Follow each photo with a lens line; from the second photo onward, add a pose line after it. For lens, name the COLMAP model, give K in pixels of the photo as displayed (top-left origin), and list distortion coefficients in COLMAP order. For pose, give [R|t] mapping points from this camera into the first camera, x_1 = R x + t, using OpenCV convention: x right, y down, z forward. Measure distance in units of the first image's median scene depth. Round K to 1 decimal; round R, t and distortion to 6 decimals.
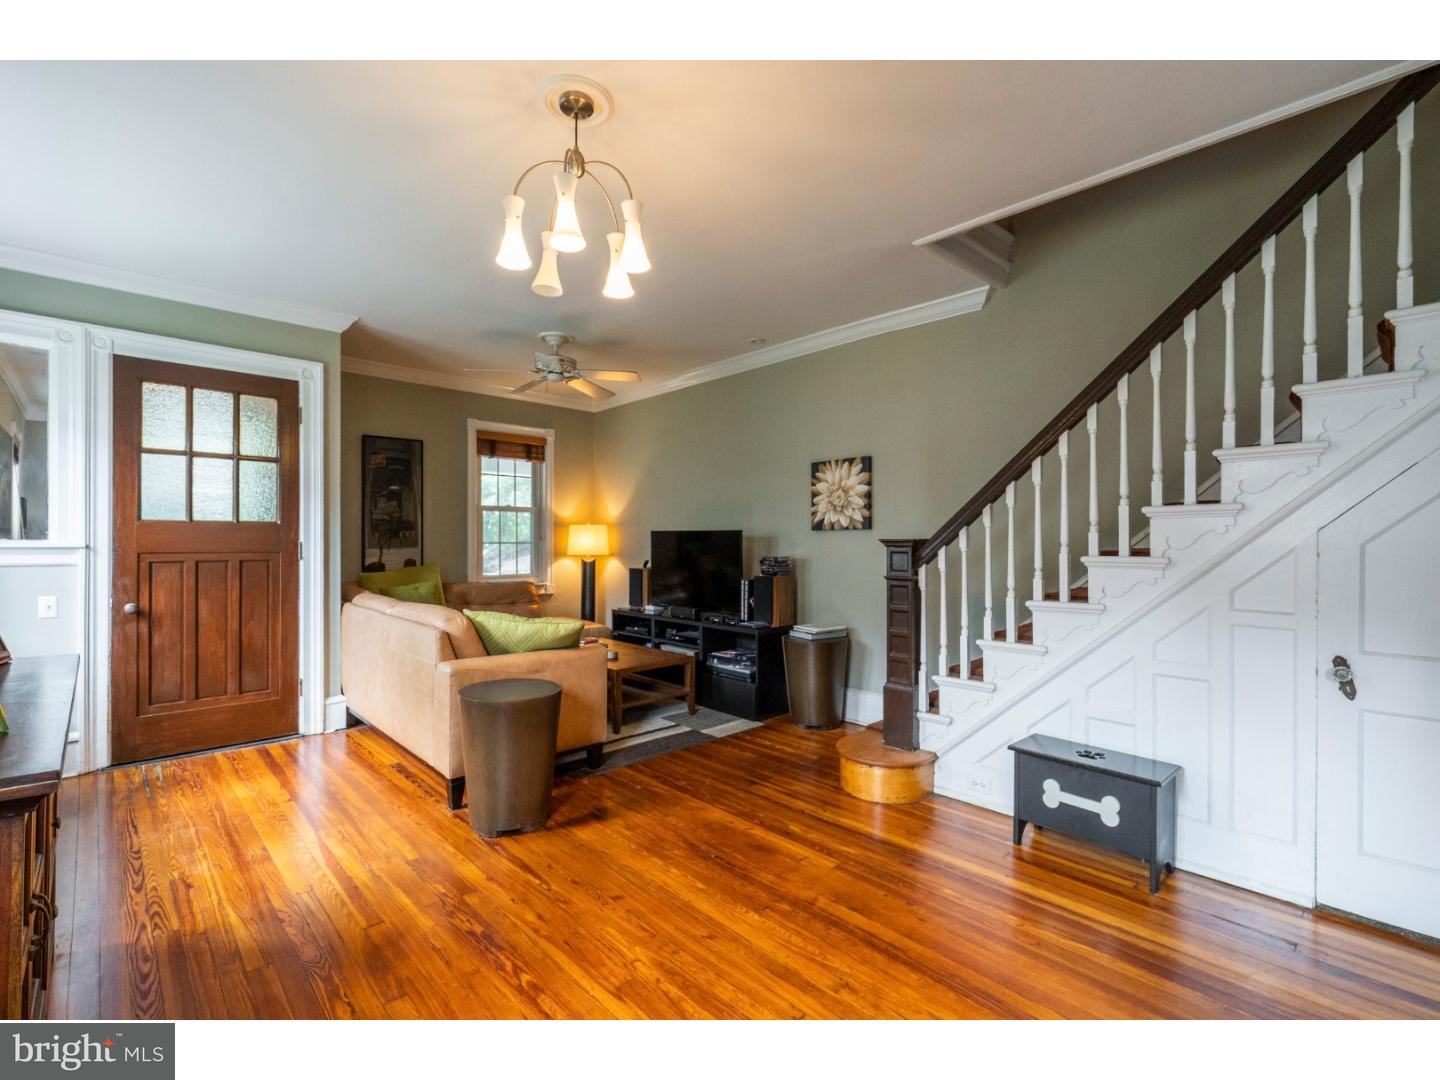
lens RADIAL K [[665.0, 0, 720.0], [0, 665.0, 540.0], [0, 0, 1]] dist [0.000687, 0.000348]
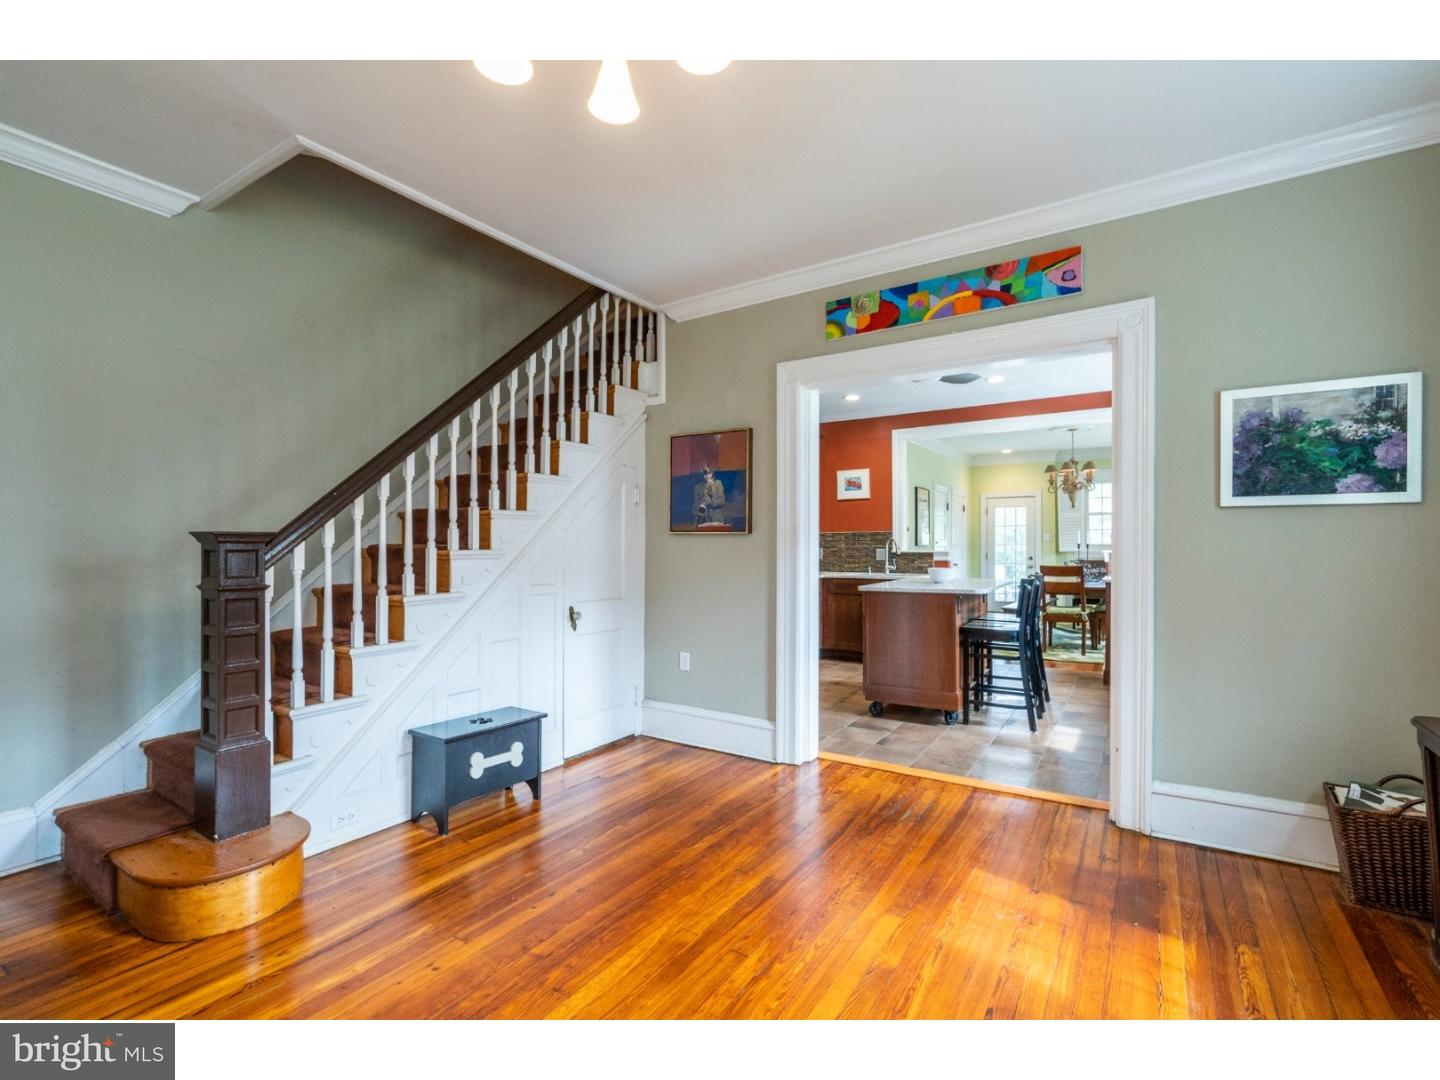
lens RADIAL K [[652.0, 0, 710.7], [0, 652.0, 545.1], [0, 0, 1]] dist [-0.002211, 0.000195]
pose [[-0.229848, -0.000596, 0.973226, -0.381181], [0.000867, 0.999999, 0.000817, 0.009979], [-0.973226, 0.001031, -0.229848, 0.521404]]
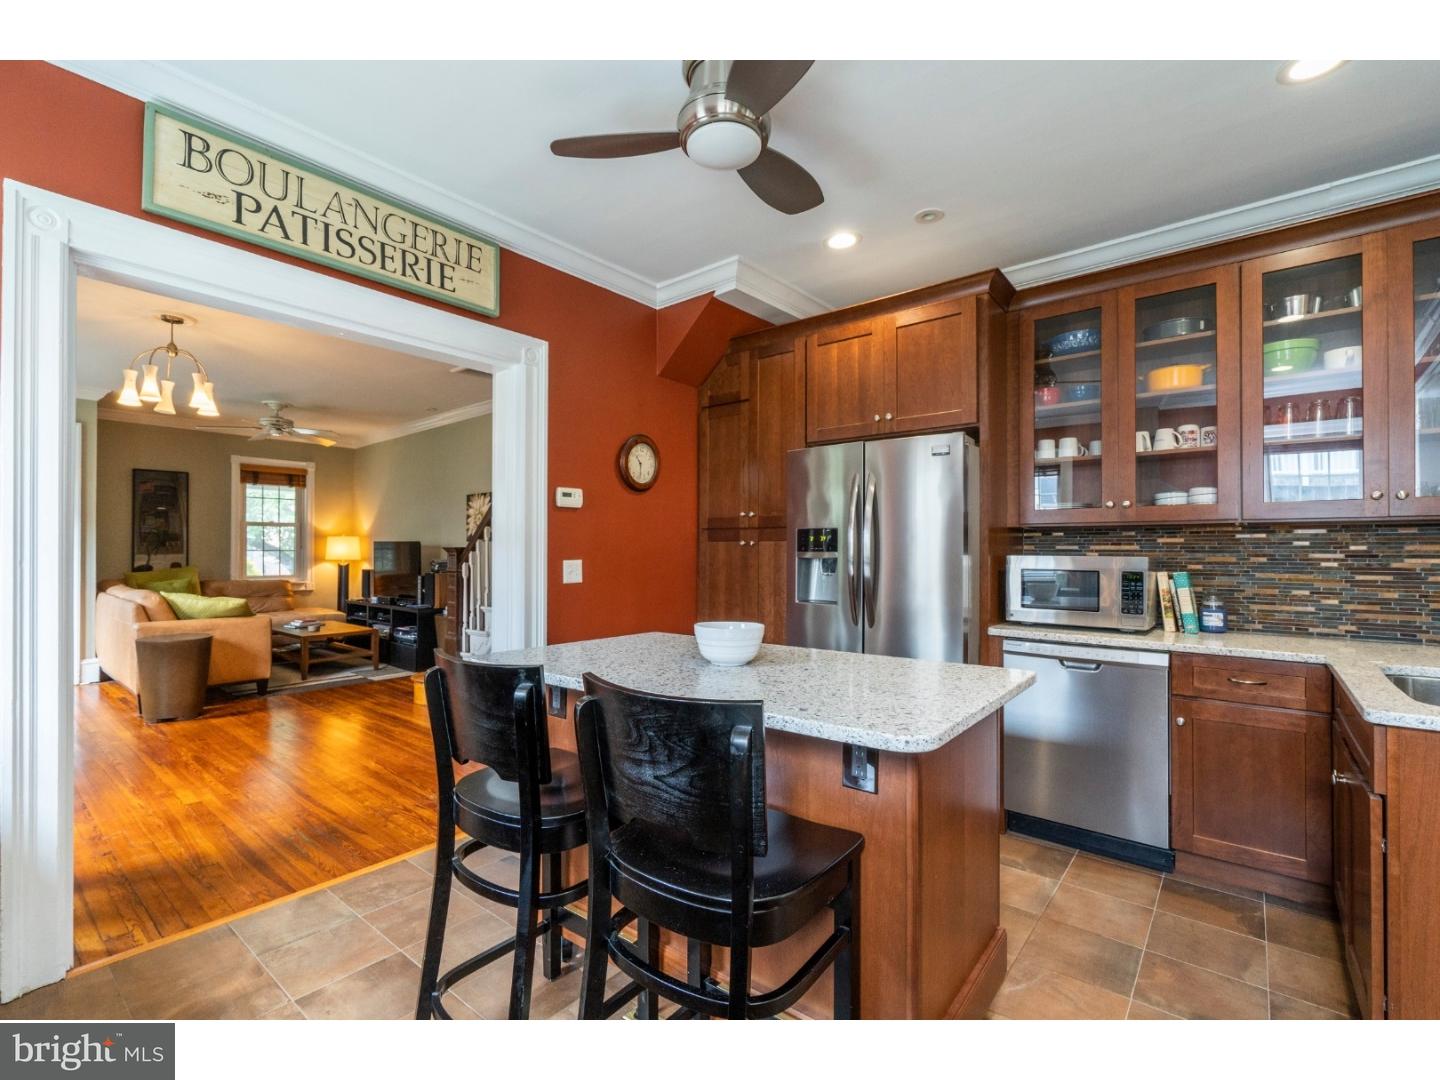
lens RADIAL K [[651.1, 0, 719.7], [0, 651.1, 542.3], [0, 0, 1]] dist [-0.001975, 0.000266]
pose [[0.991553, 0.001955, 0.129687, 0.559483], [-0.000408, 0.999928, -0.011957, 0.004532], [-0.129701, 0.011803, 0.991483, -0.534355]]
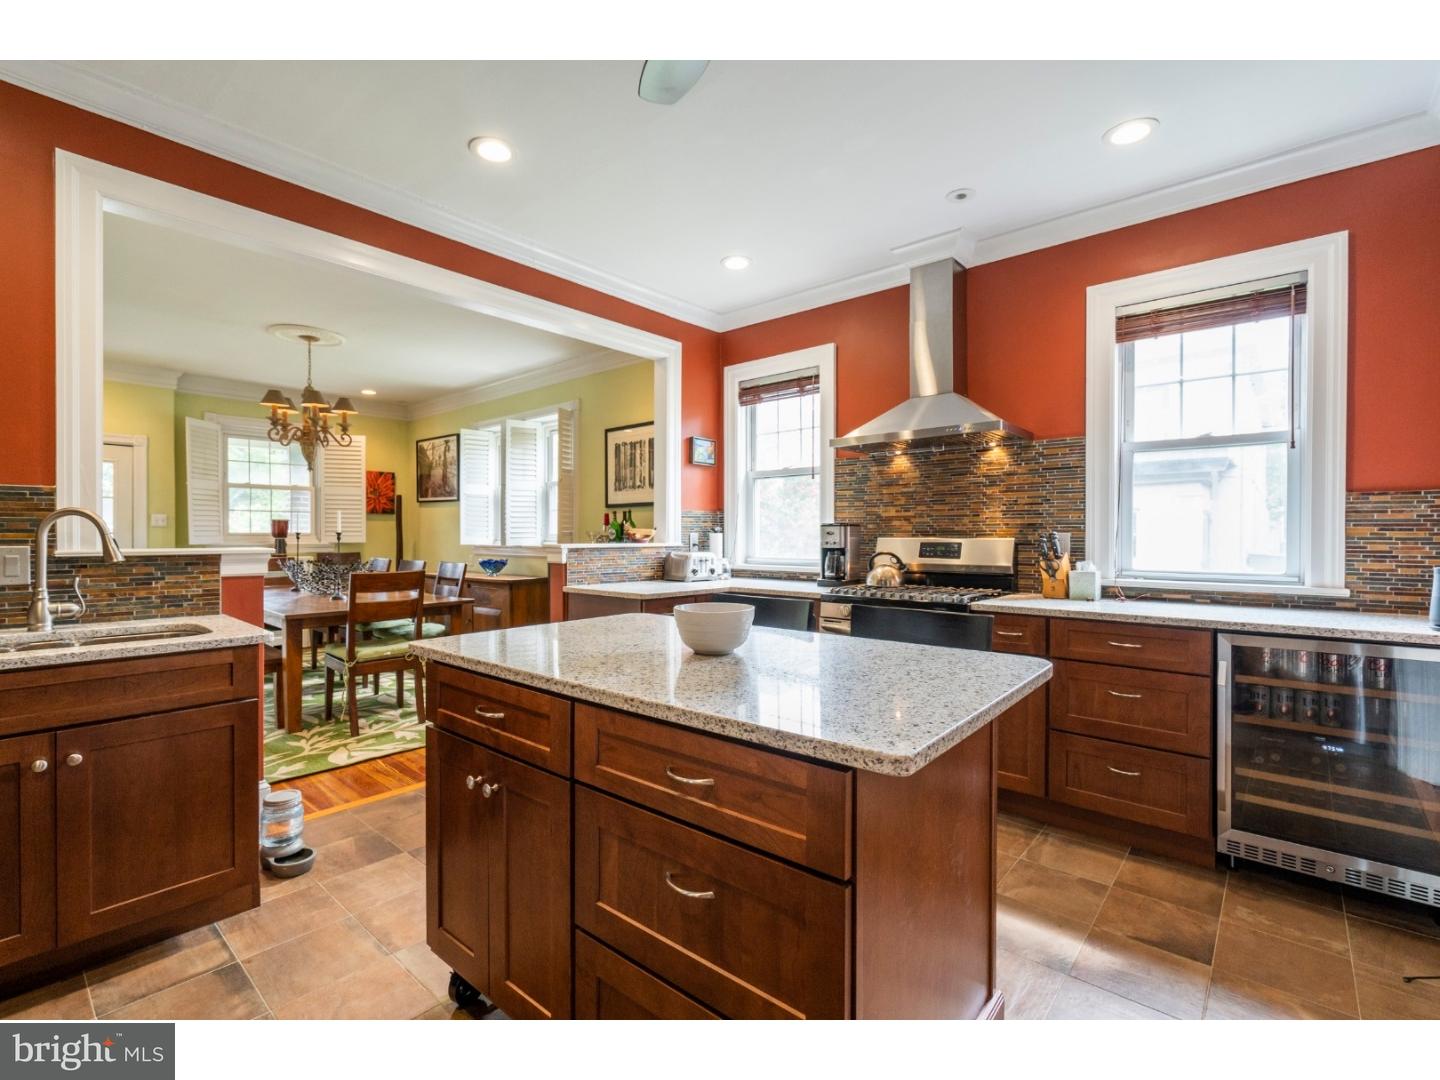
lens RADIAL K [[665.0, 0, 720.0], [0, 665.0, 540.0], [0, 0, 1]] dist [0.000687, 0.000348]
pose [[-0.995589, -0.003883, -0.093745, 0.649861], [-0.004394, 0.999977, 0.005250, 0.012469], [0.093722, 0.005638, -0.995582, 0.251029]]
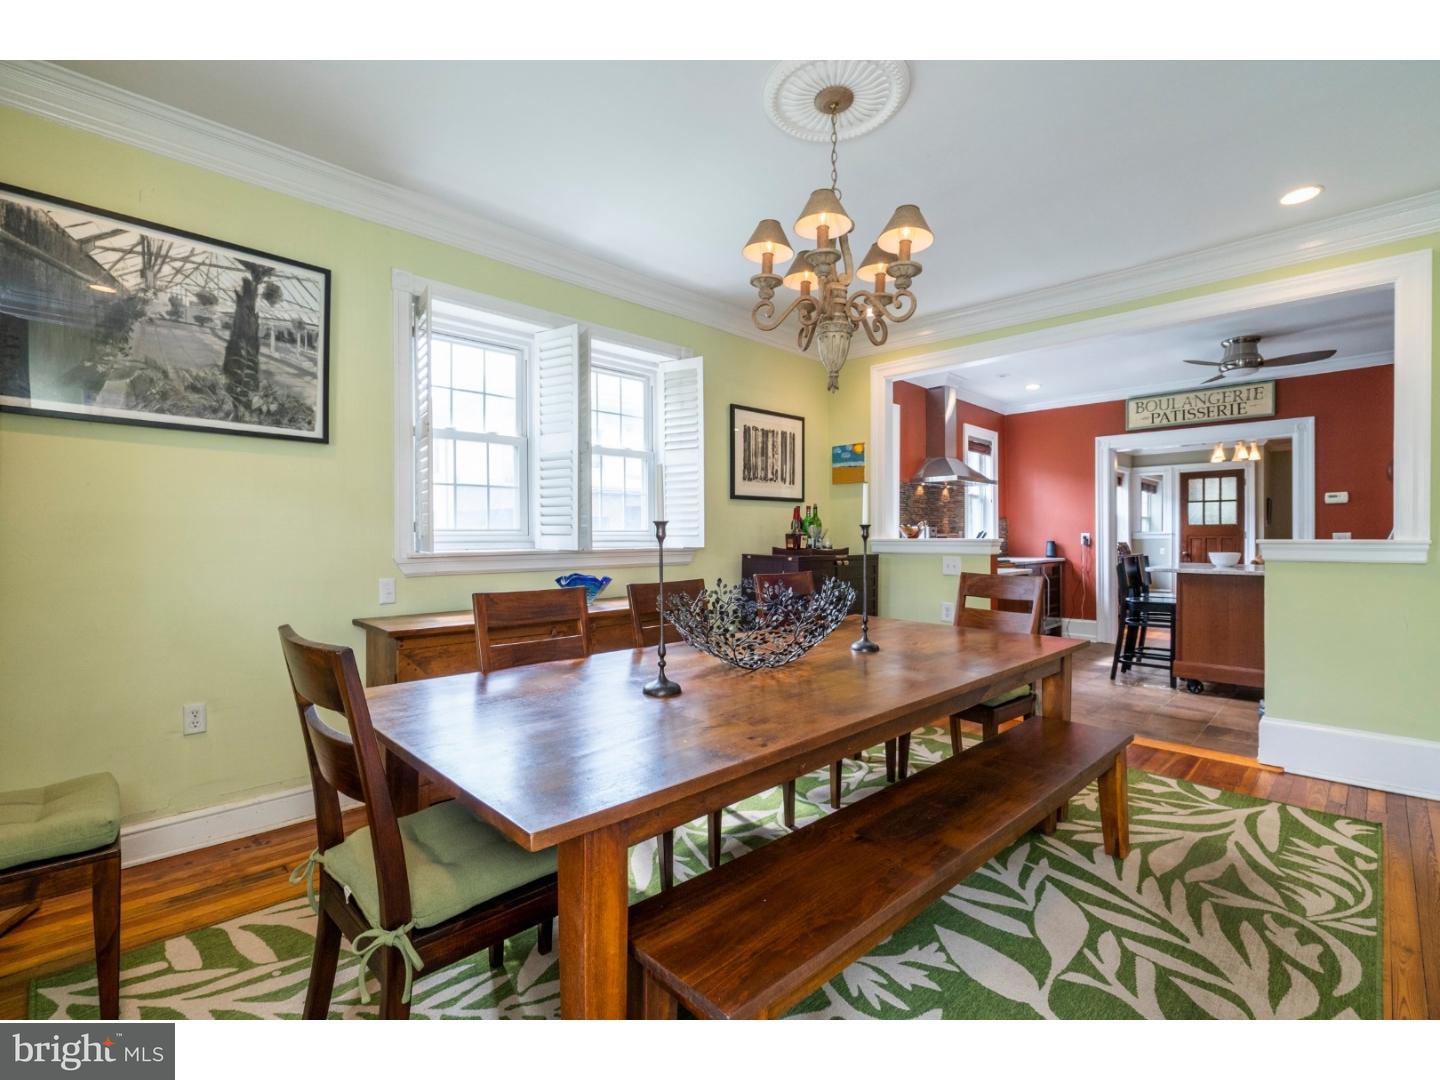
lens RADIAL K [[651.1, 0, 719.7], [0, 651.1, 542.3], [0, 0, 1]] dist [-0.001975, 0.000266]
pose [[0.027470, 0.005975, -0.999605, 1.757767], [0.004100, 0.999973, 0.006090, 0.021292], [0.999614, -0.004265, 0.027445, -1.057032]]
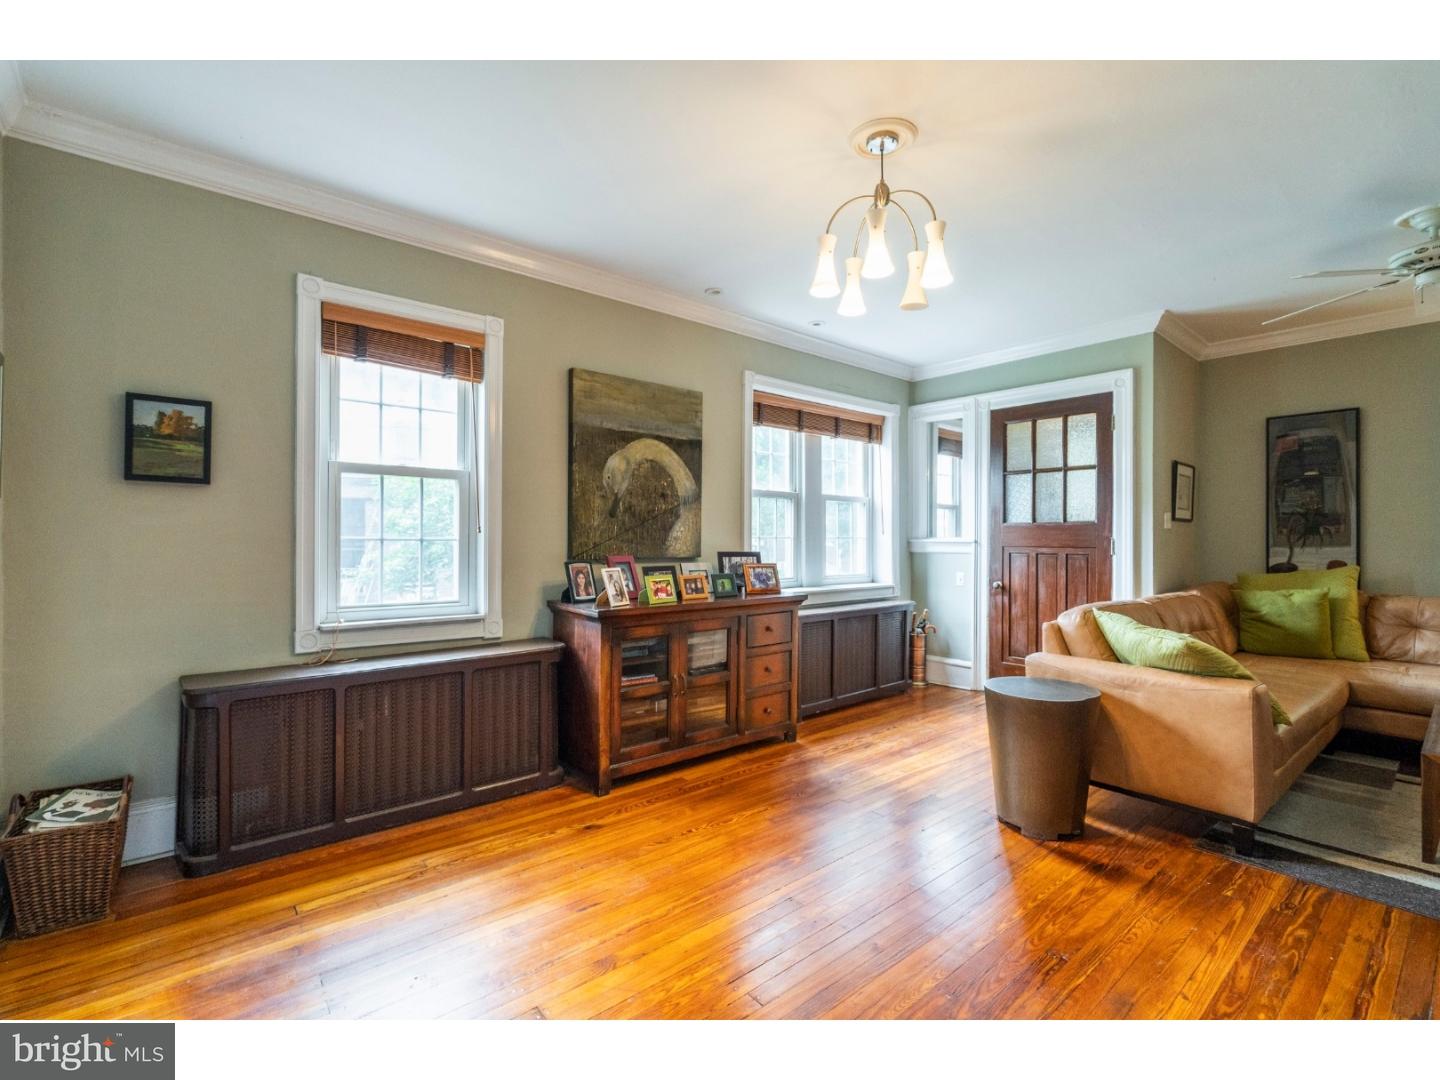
lens RADIAL K [[651.1, 0, 719.7], [0, 651.1, 542.3], [0, 0, 1]] dist [-0.001975, 0.000266]
pose [[-0.054743, 0.002790, -0.998497, 0.450005], [-0.000506, 0.999996, 0.002822, 0.006012], [0.998500, 0.000659, -0.054742, 0.399383]]
